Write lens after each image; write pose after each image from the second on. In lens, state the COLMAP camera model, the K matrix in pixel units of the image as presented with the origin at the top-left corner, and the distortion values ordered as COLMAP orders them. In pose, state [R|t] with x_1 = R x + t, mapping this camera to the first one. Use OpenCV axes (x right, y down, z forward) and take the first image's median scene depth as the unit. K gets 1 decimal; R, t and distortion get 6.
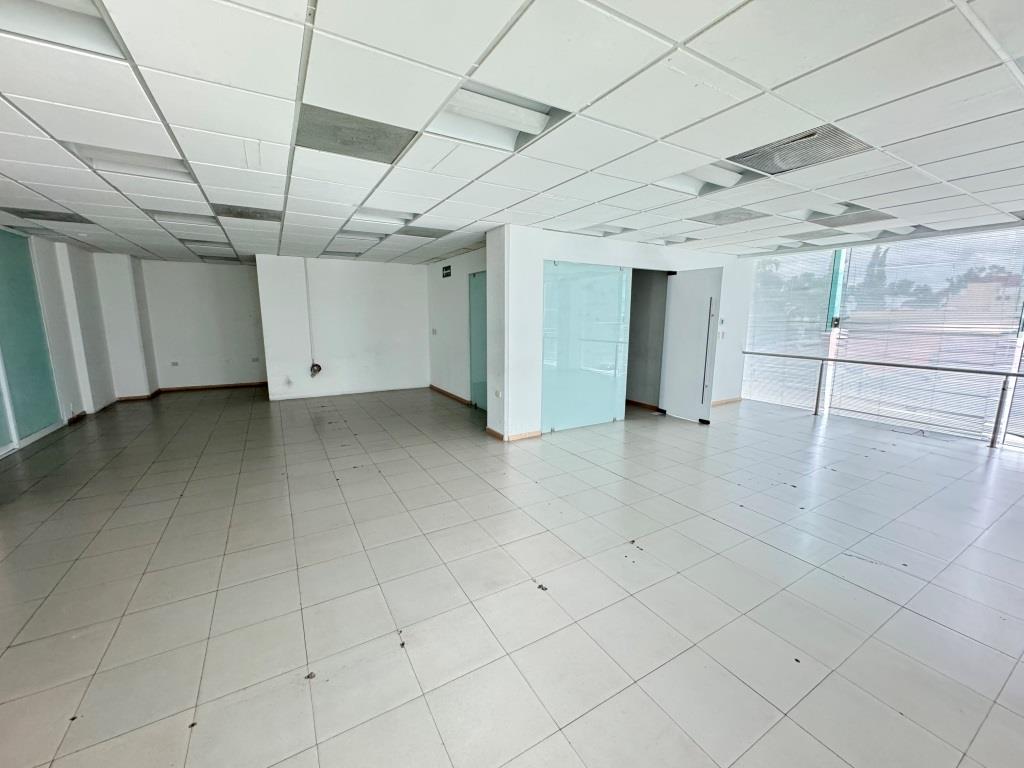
lens RADIAL K [[408.7, 0, 510.3], [0, 408.7, 383.6], [0, 0, 1]] dist [-0.001400, 0.000622]
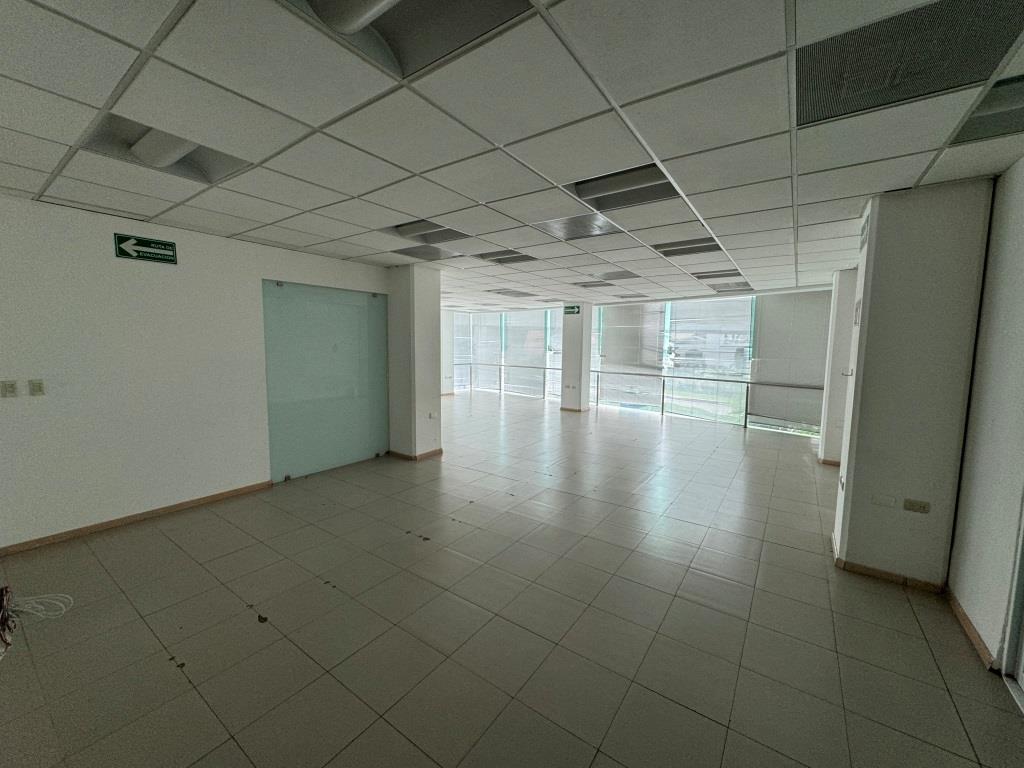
lens RADIAL K [[408.7, 0, 513.1], [0, 408.7, 382.4], [0, 0, 1]] dist [-0.001400, 0.000622]
pose [[-0.419860, -0.103688, 0.901647, -0.980906], [0.127798, 0.976800, 0.171841, -0.199589], [-0.898546, 0.187377, -0.396868, 1.088477]]
